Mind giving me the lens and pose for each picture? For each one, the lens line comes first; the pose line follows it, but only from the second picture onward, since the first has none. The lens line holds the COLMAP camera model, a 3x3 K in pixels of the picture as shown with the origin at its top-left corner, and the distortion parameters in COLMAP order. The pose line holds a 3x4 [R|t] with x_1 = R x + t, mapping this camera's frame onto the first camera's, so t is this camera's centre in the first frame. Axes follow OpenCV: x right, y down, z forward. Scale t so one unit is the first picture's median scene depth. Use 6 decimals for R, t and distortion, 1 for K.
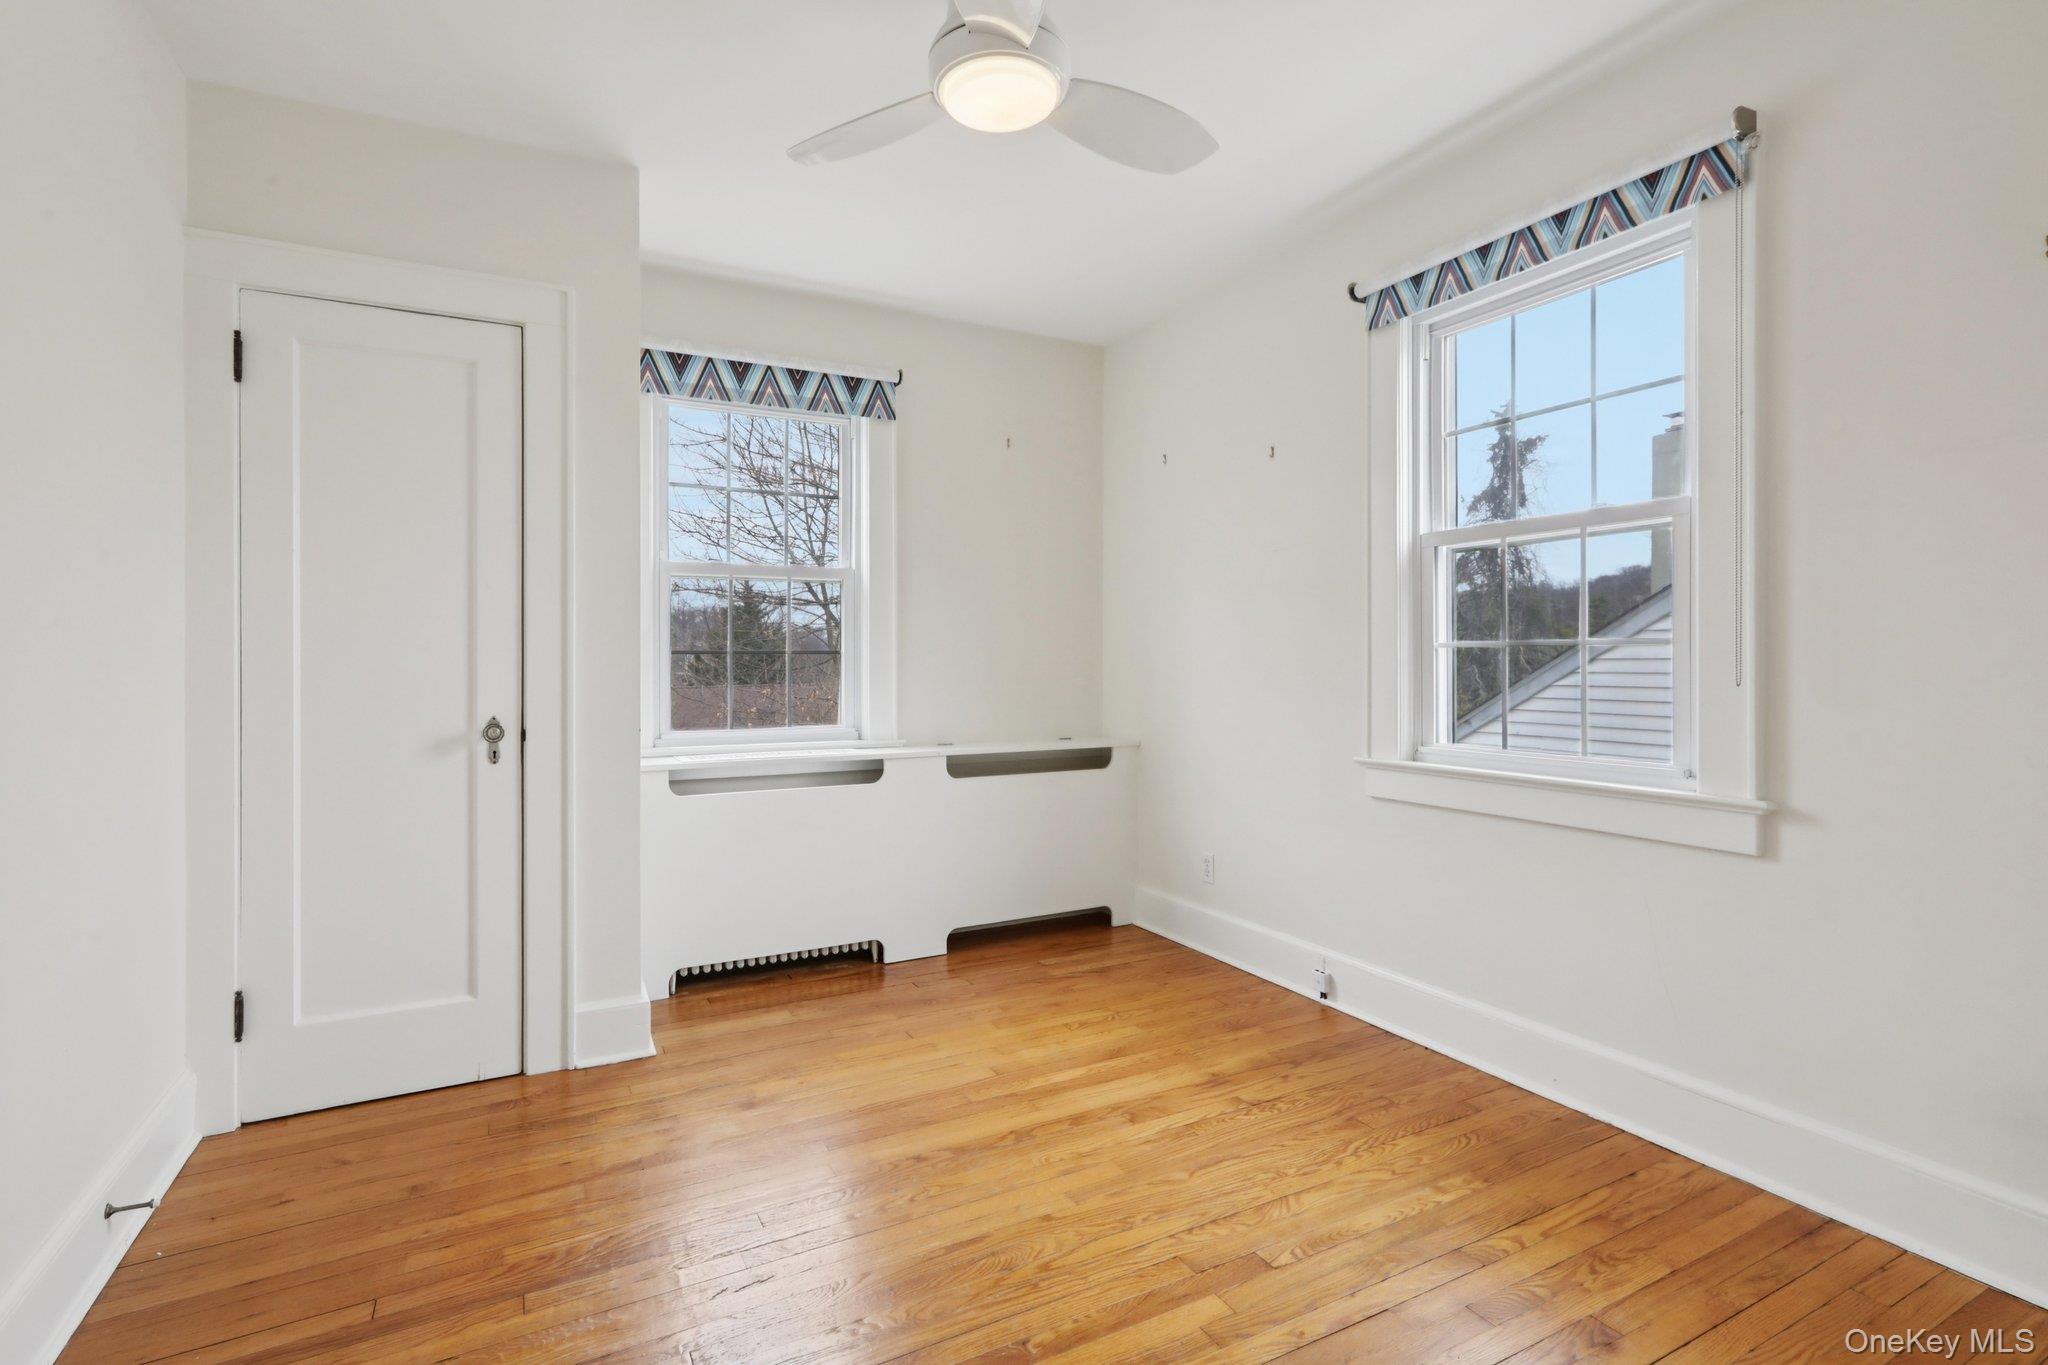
lens RADIAL K [[935.0, 0, 1027.5], [0, 935.0, 668.7], [0, 0, 1]] dist [-0.000618, 0.000061]
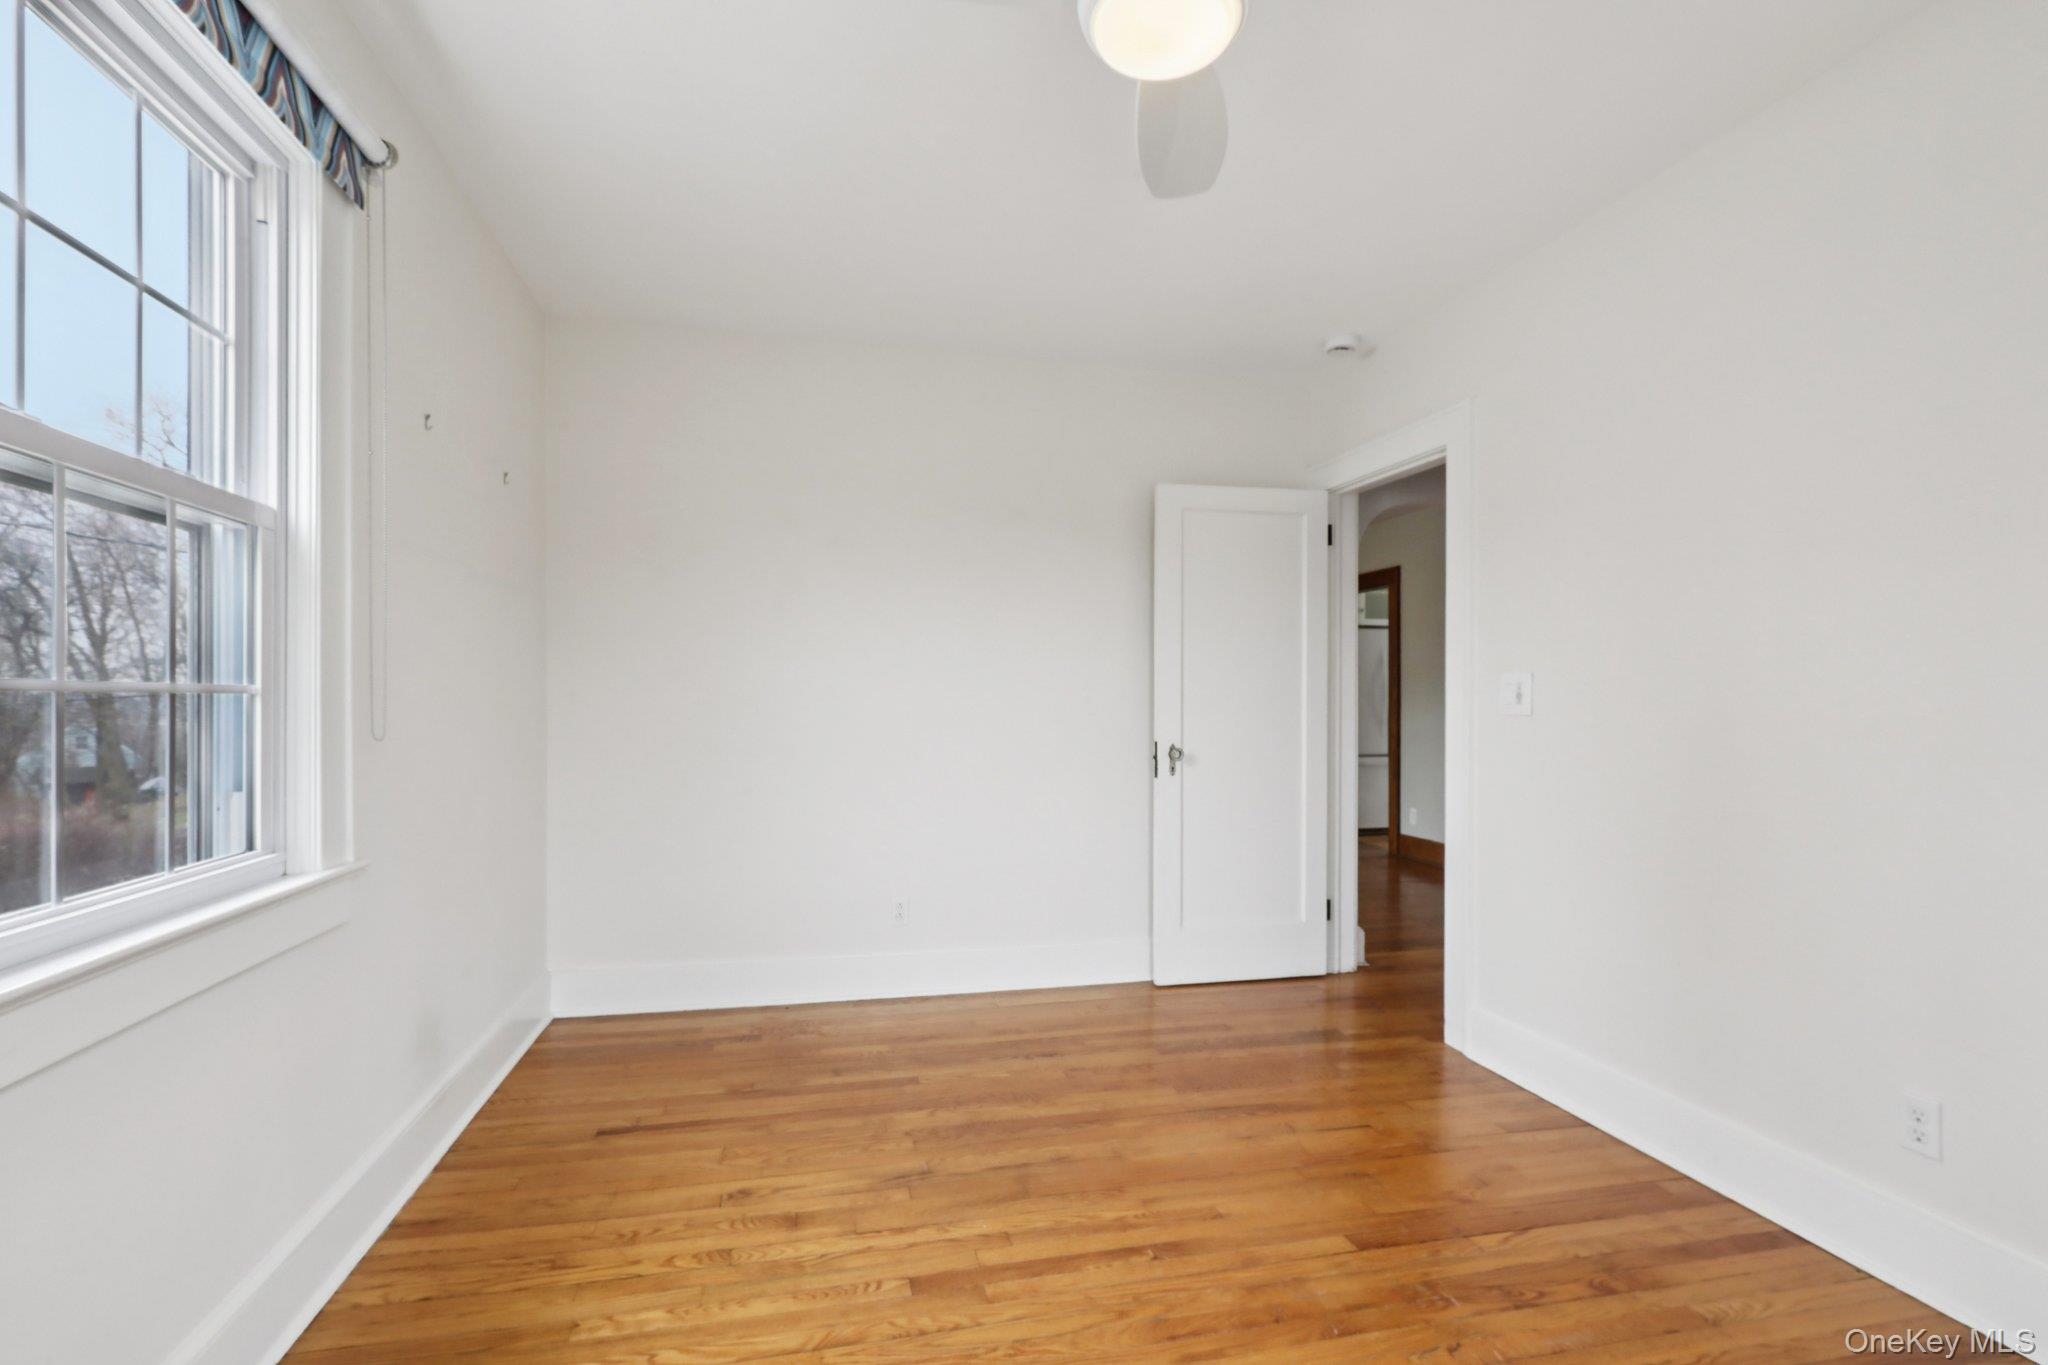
lens RADIAL K [[935.0, 0, 1027.5], [0, 935.0, 668.7], [0, 0, 1]] dist [-0.000618, 0.000061]
pose [[-0.967386, 0.008866, 0.253150, -0.135925], [0.002659, 0.999688, -0.024848, -0.025990], [-0.253291, -0.023364, -0.967108, 1.918429]]
